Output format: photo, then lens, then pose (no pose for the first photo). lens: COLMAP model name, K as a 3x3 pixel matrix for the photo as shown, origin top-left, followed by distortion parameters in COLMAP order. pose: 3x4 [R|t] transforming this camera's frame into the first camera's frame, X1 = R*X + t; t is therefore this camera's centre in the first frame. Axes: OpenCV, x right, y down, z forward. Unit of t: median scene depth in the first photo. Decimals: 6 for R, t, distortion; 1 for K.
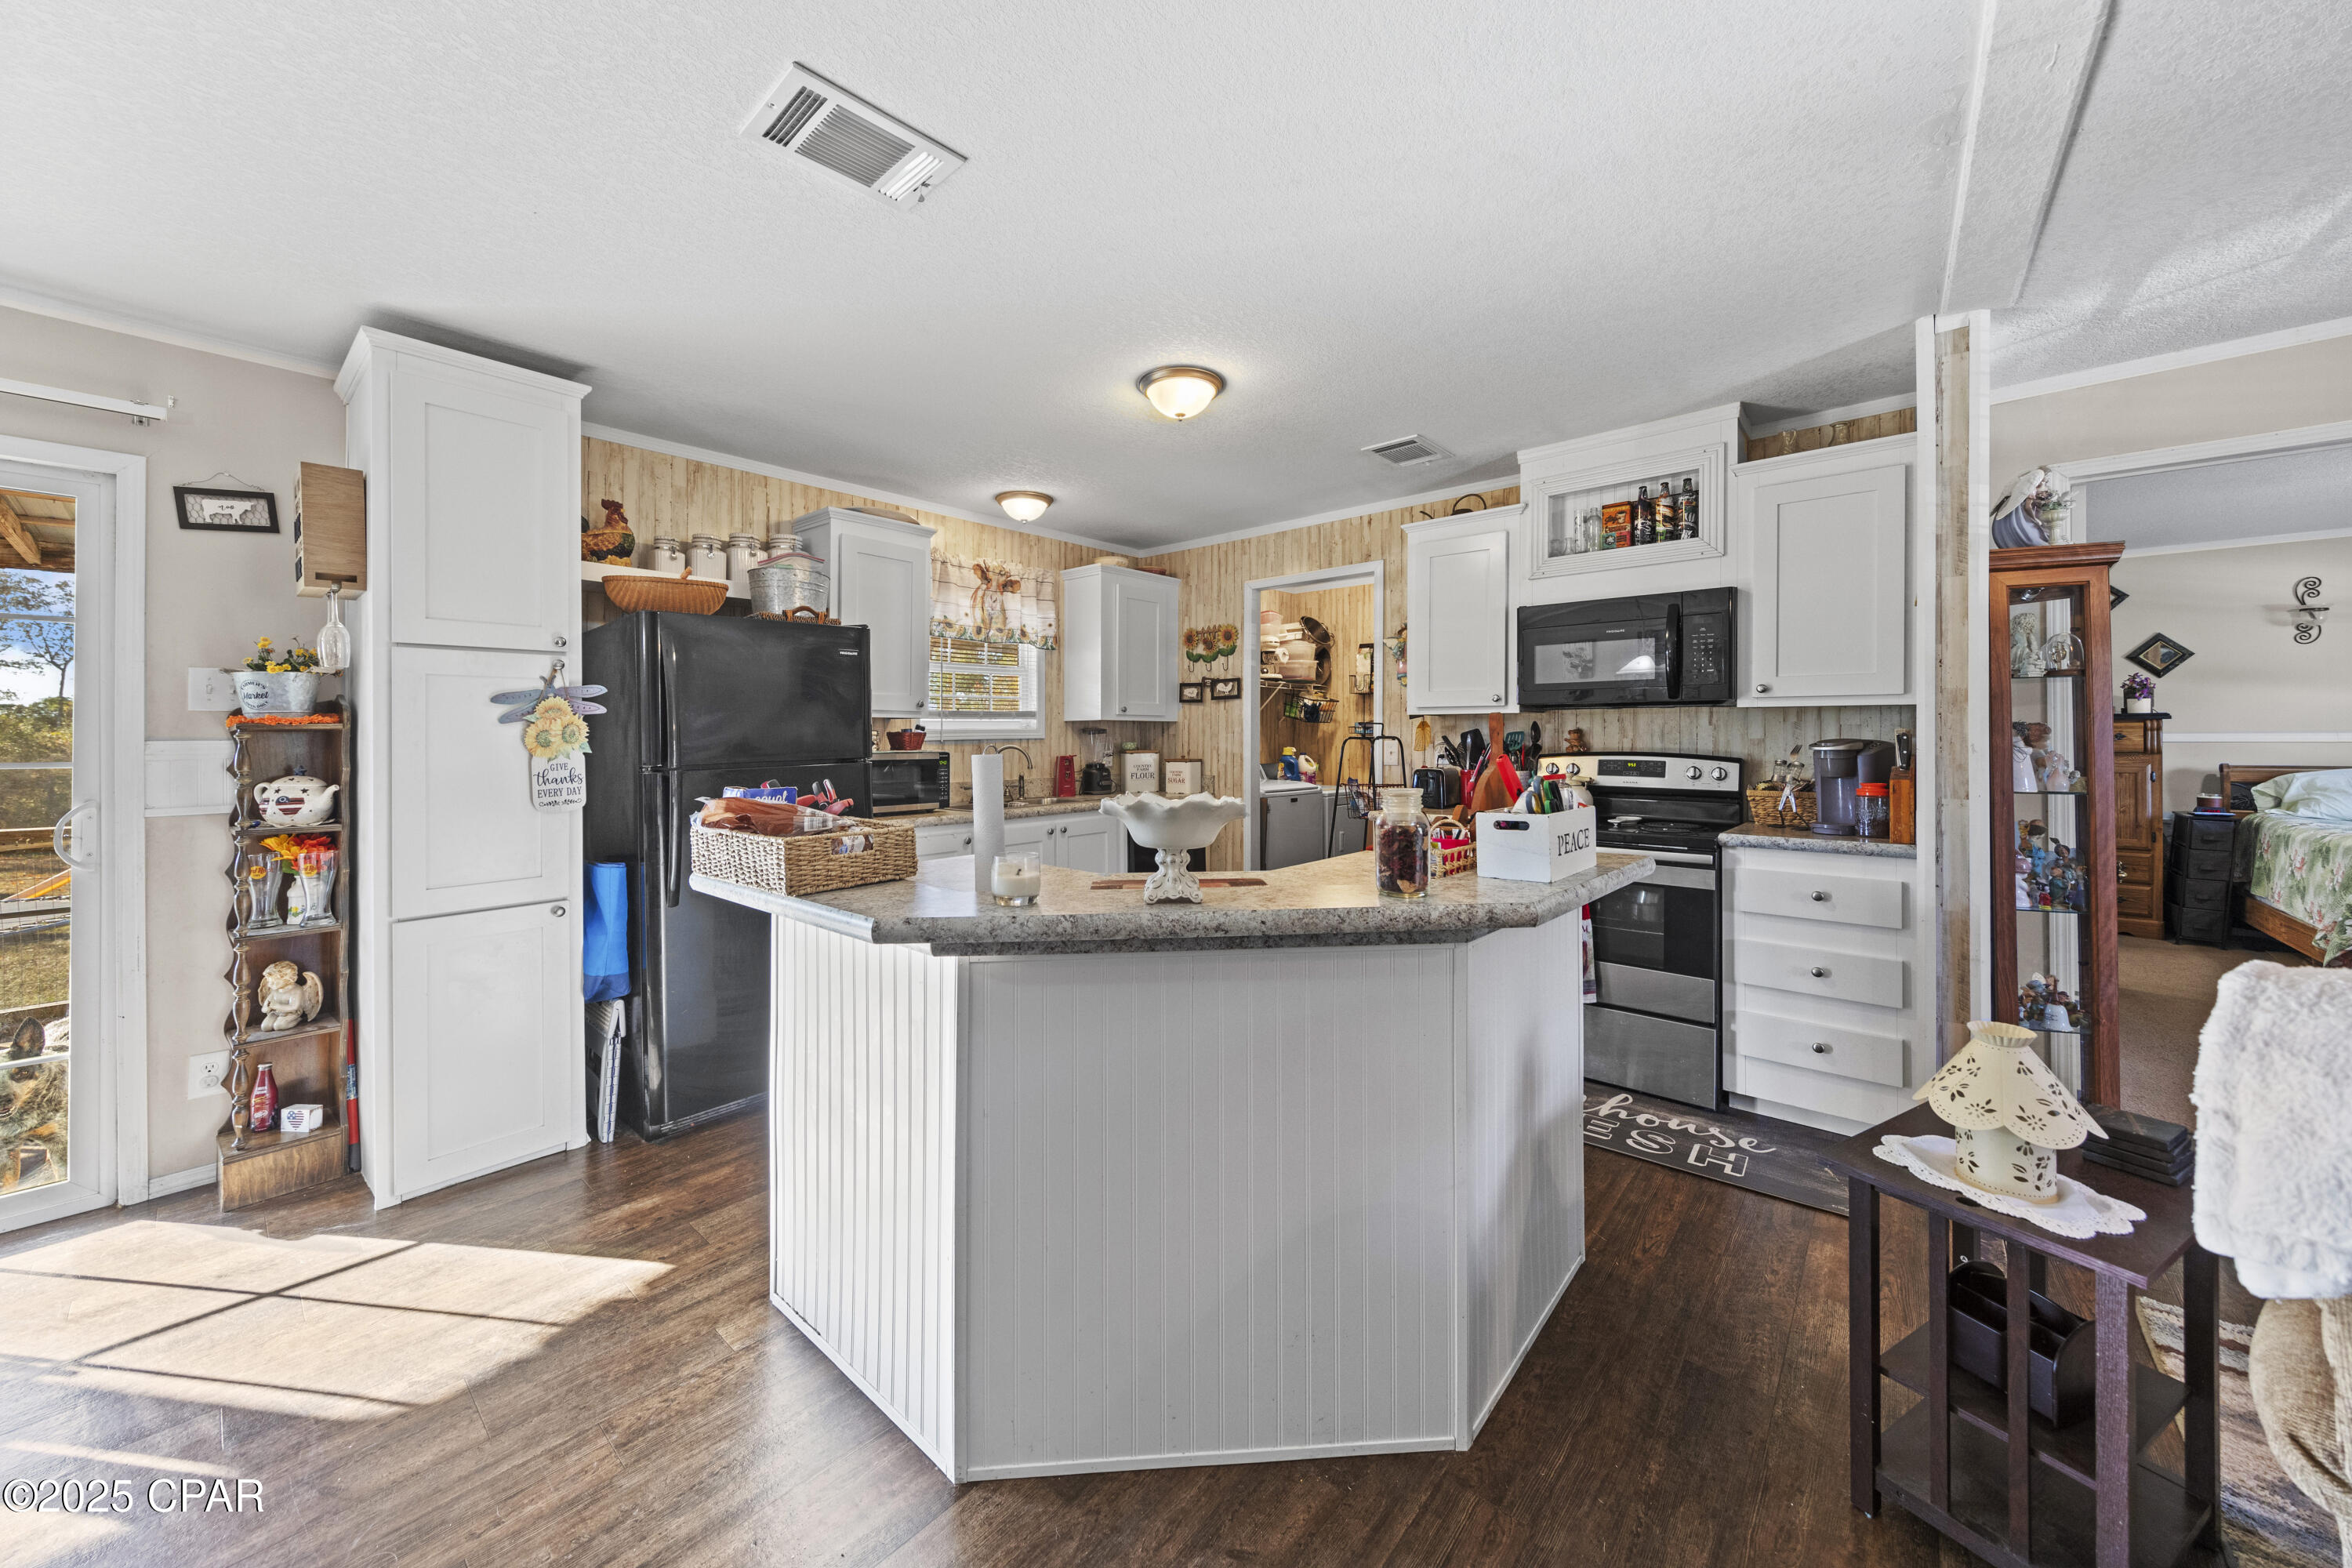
lens RADIAL K [[850.0, 0, 1157.2], [0, 850.0, 732.1], [0, 0, 1]] dist [-0.001081, 0.000467]
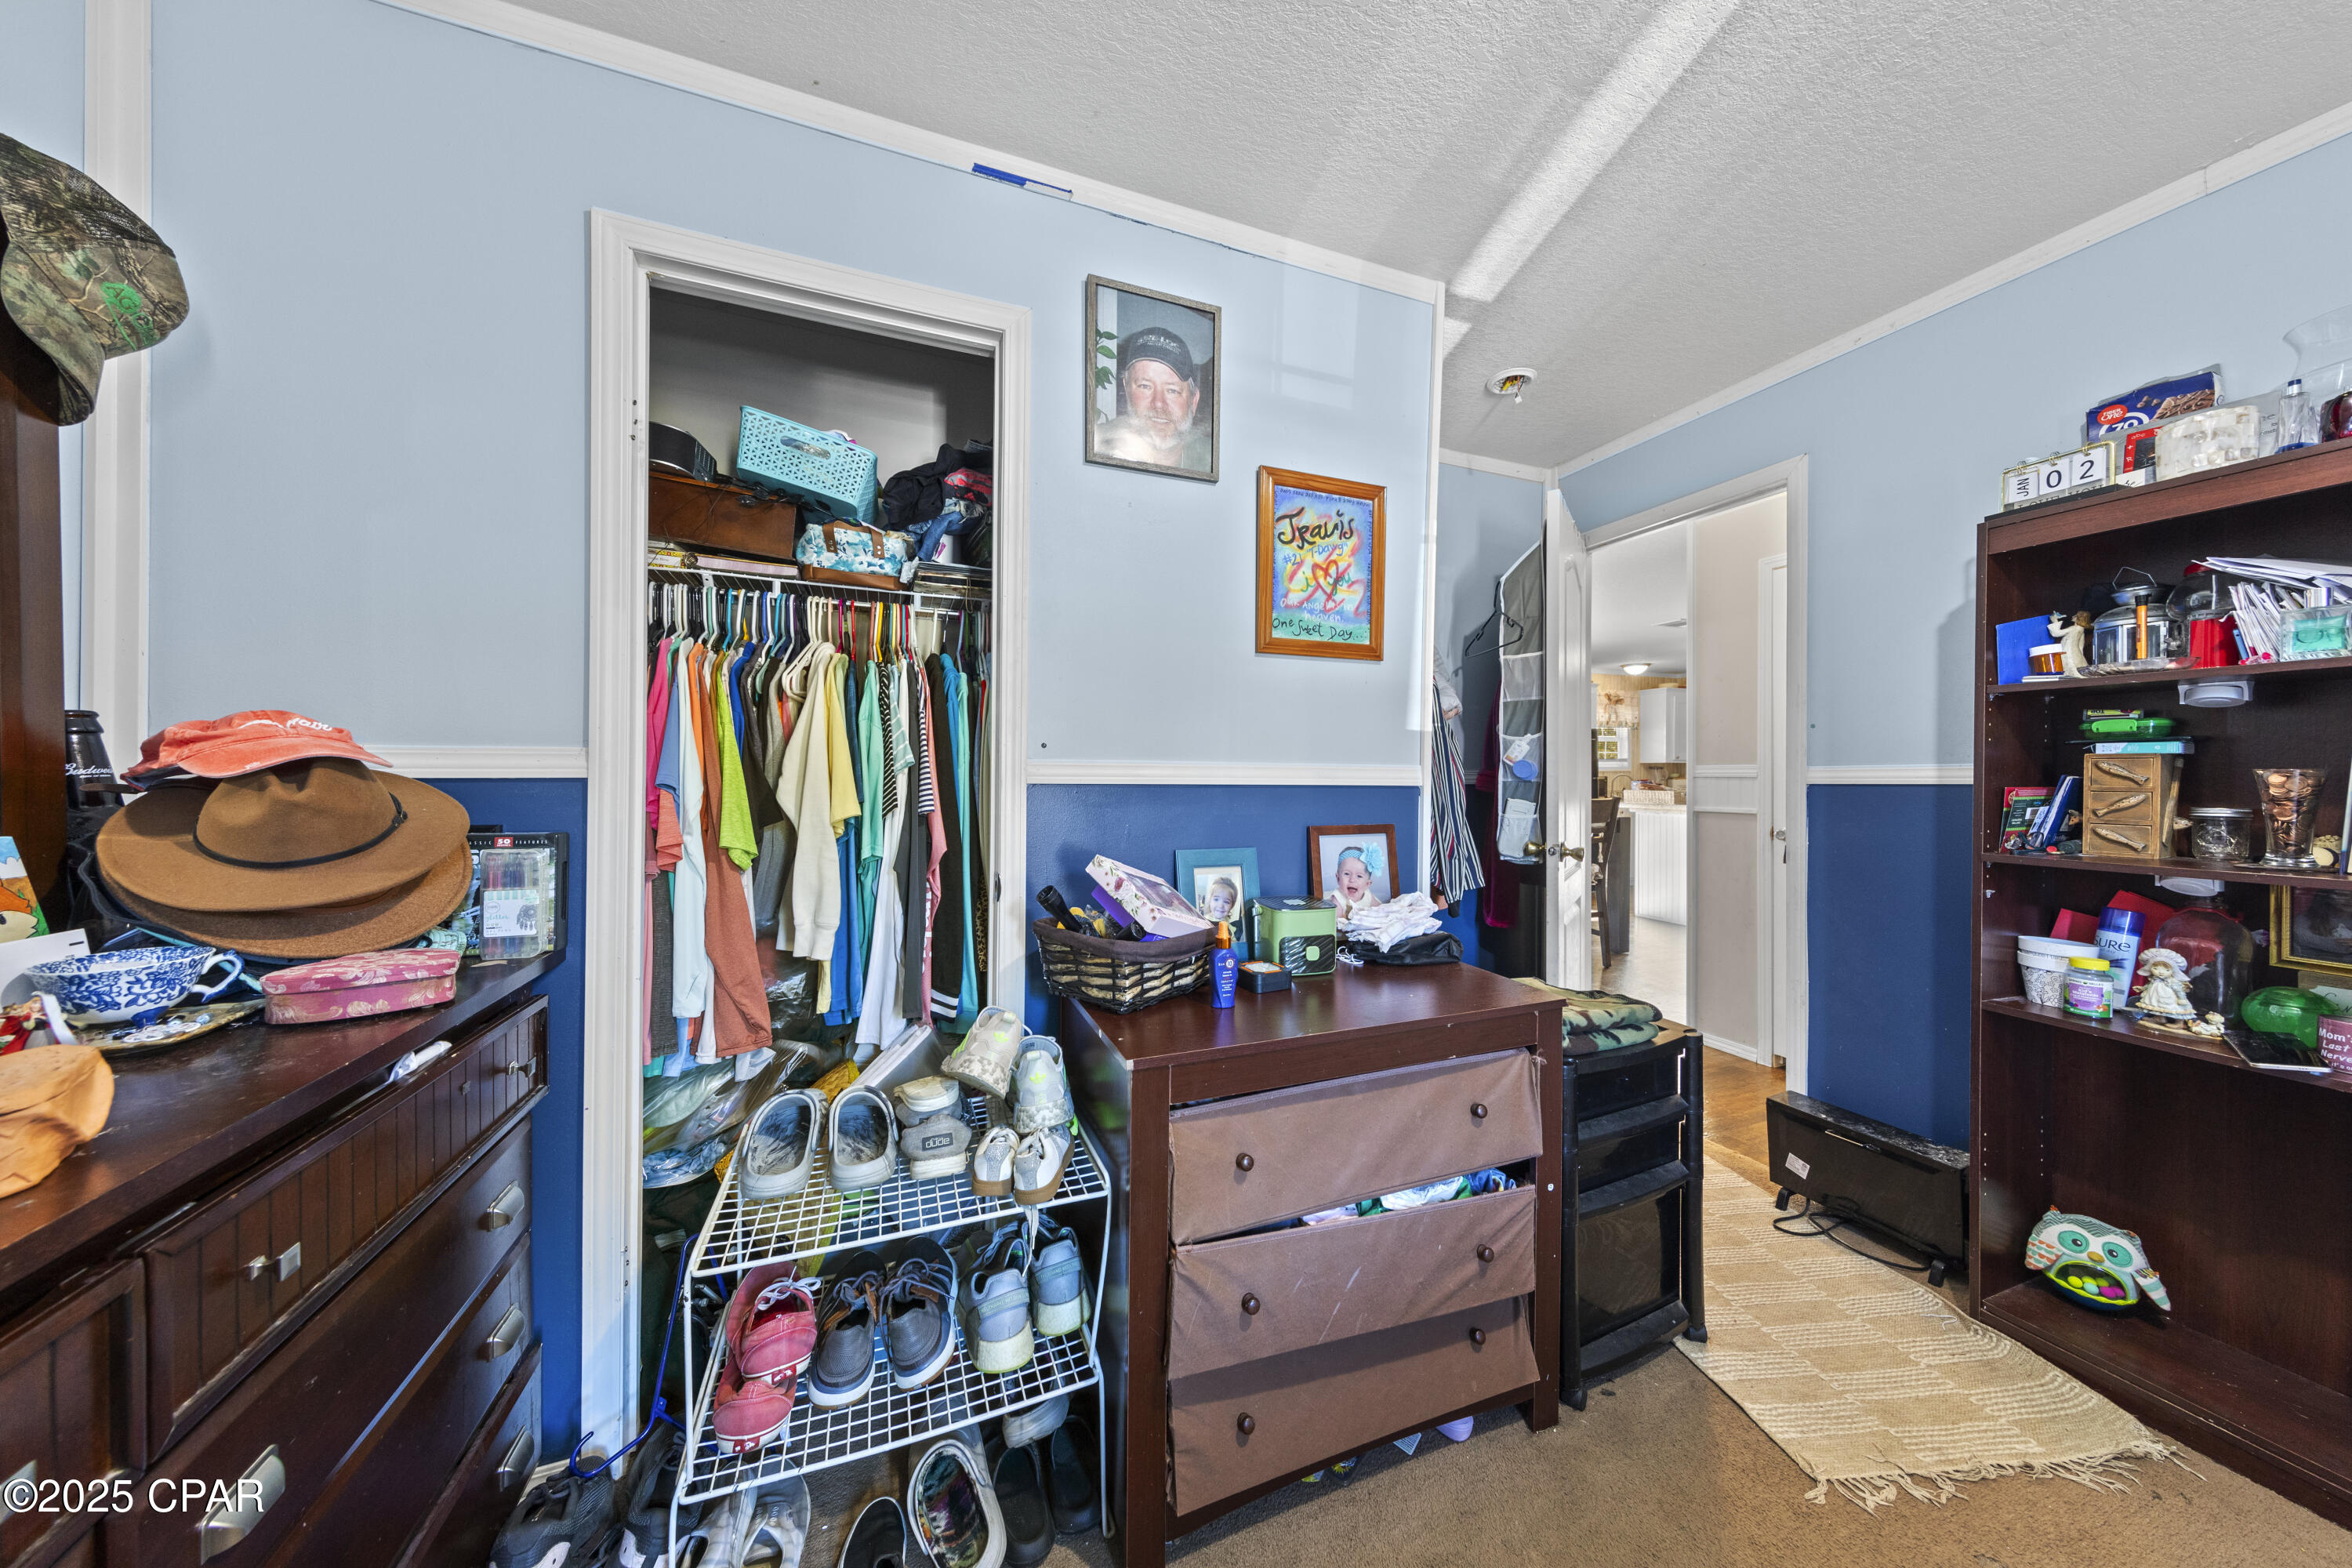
lens RADIAL K [[750.2, 0, 1178.3], [0, 750.2, 776.5], [0, 0, 1]] dist [0.008158, 0.000035]
pose [[0.888539, -0.000945, -0.458800, -0.401319], [0.003338, 0.999985, 0.004405, 0.009609], [0.458789, -0.005445, 0.888529, -1.692755]]
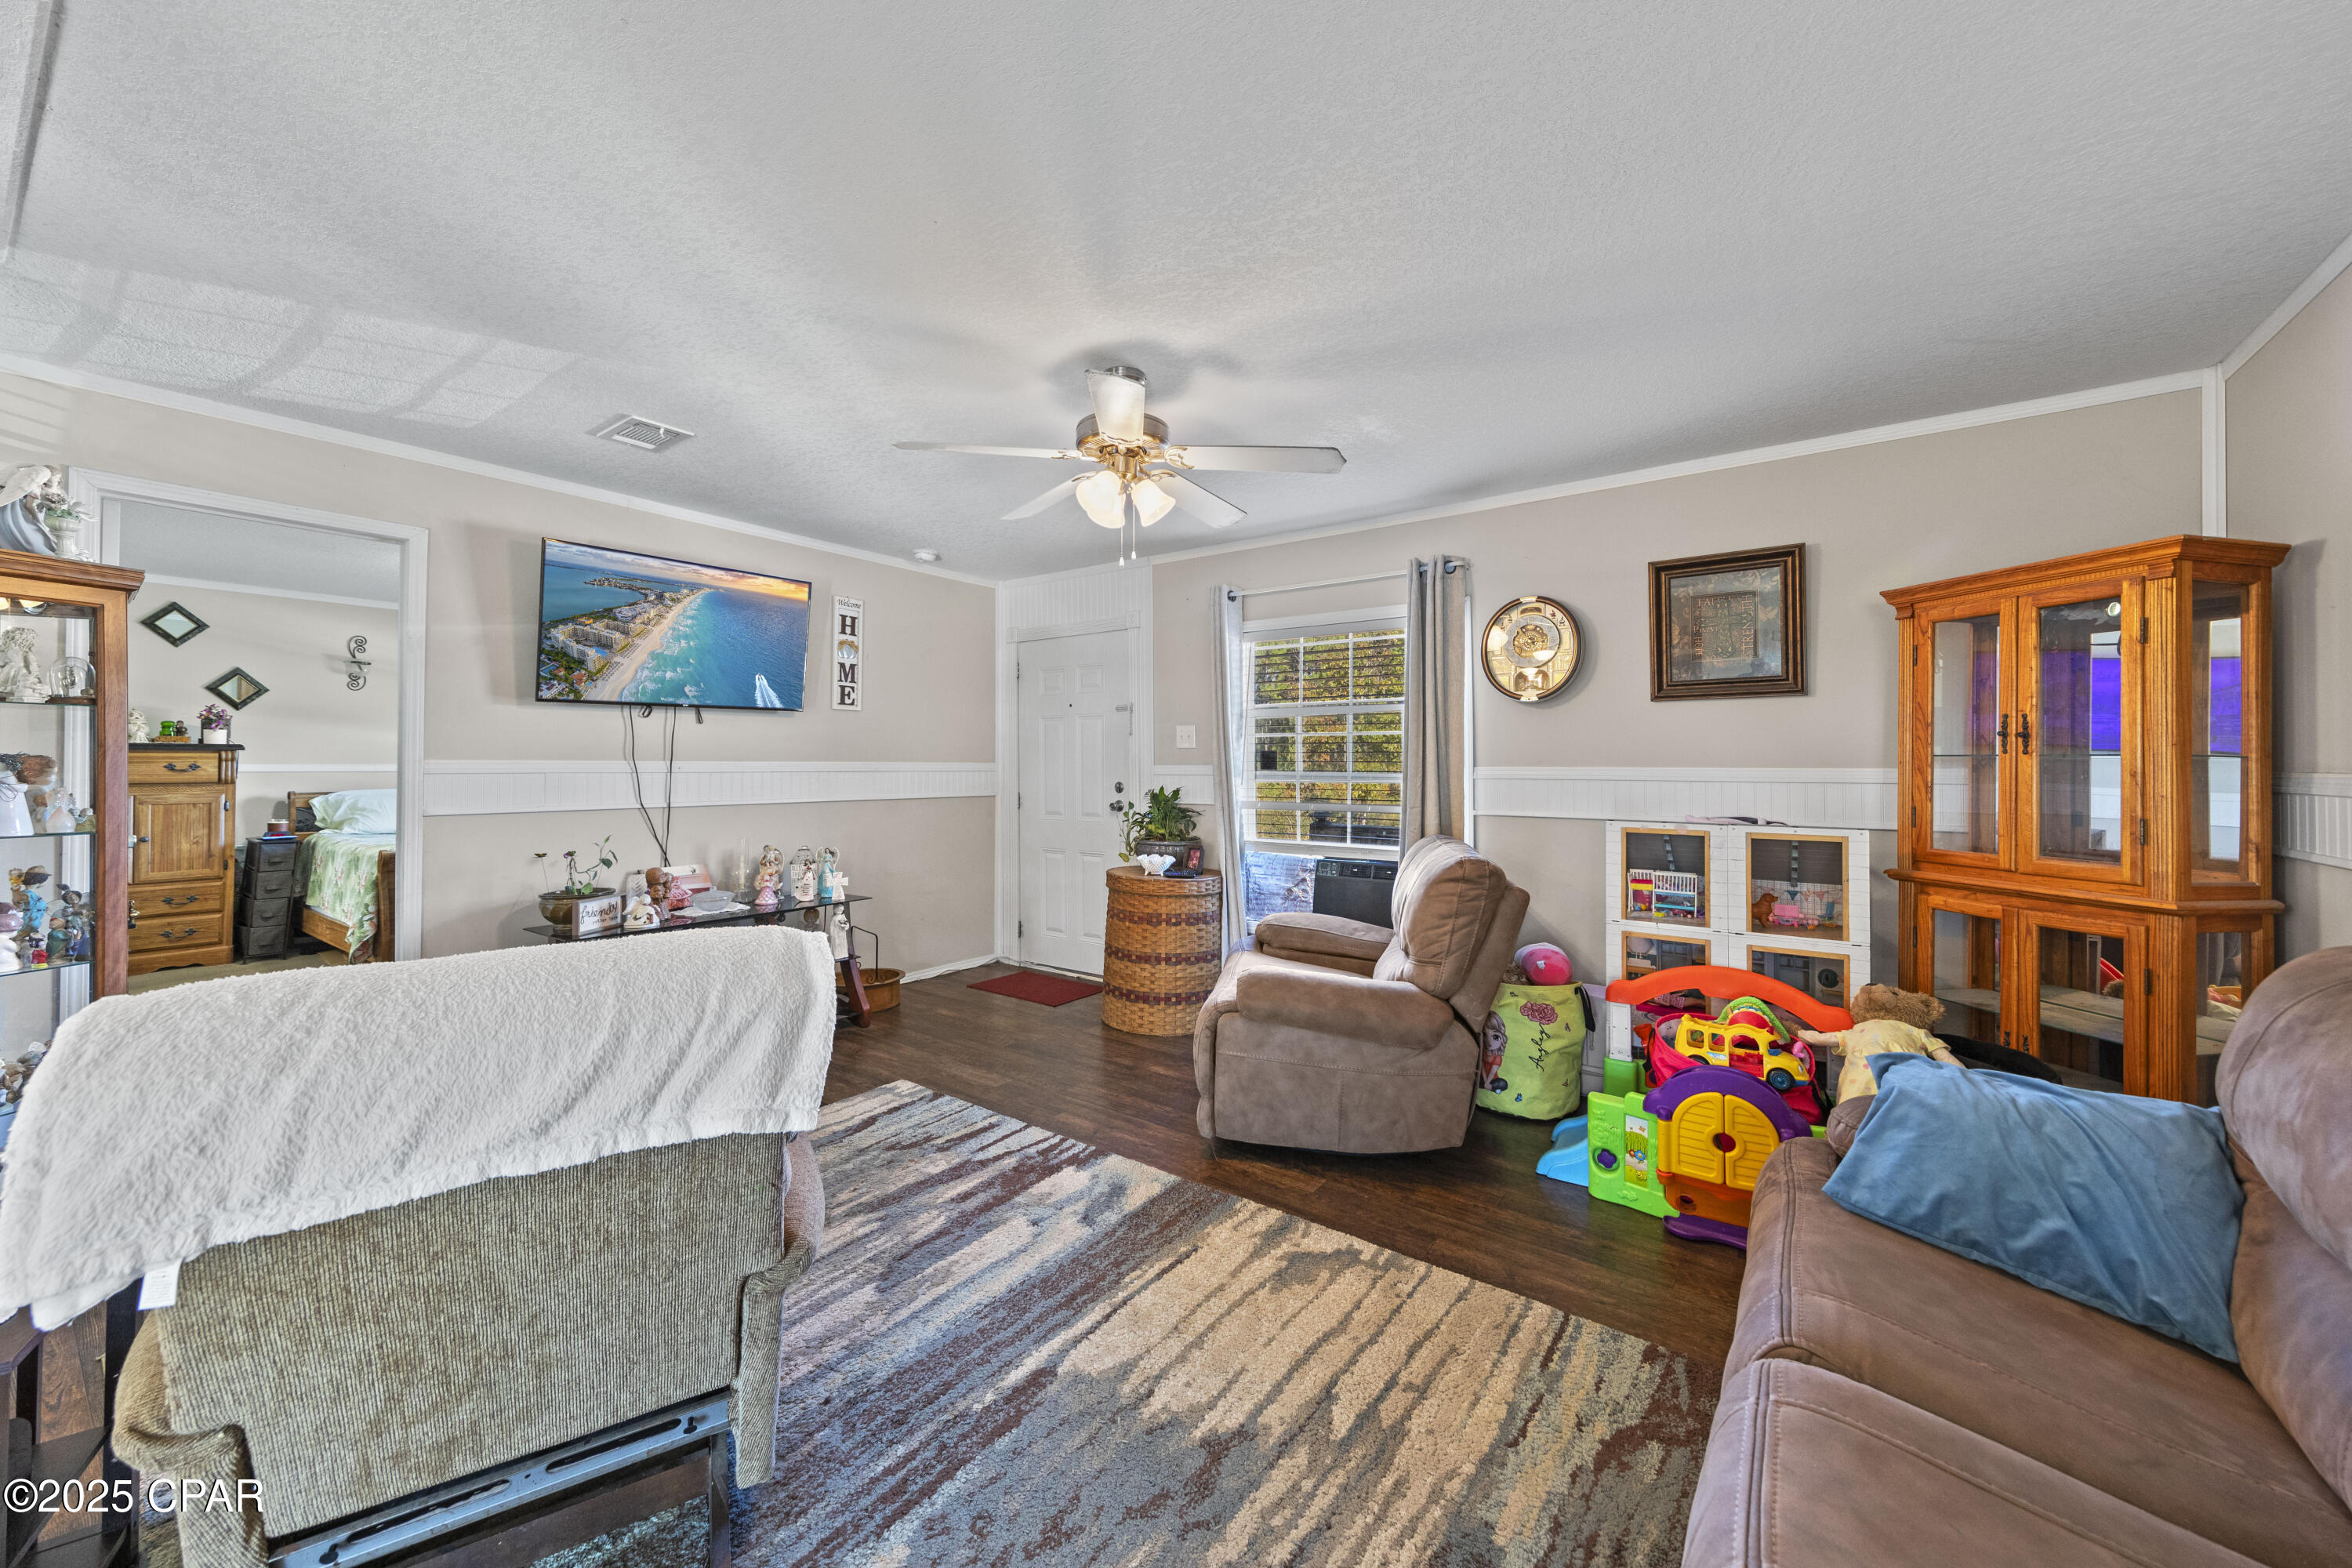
lens RADIAL K [[850.0, 0, 1189.9], [0, 850.0, 759.3], [0, 0, 1]] dist [-0.001081, 0.000467]
pose [[-0.103640, 0.007802, 0.994584, 0.030937], [-0.010058, 0.999910, -0.008892, -0.007946], [-0.994564, -0.010925, -0.103552, -0.063877]]
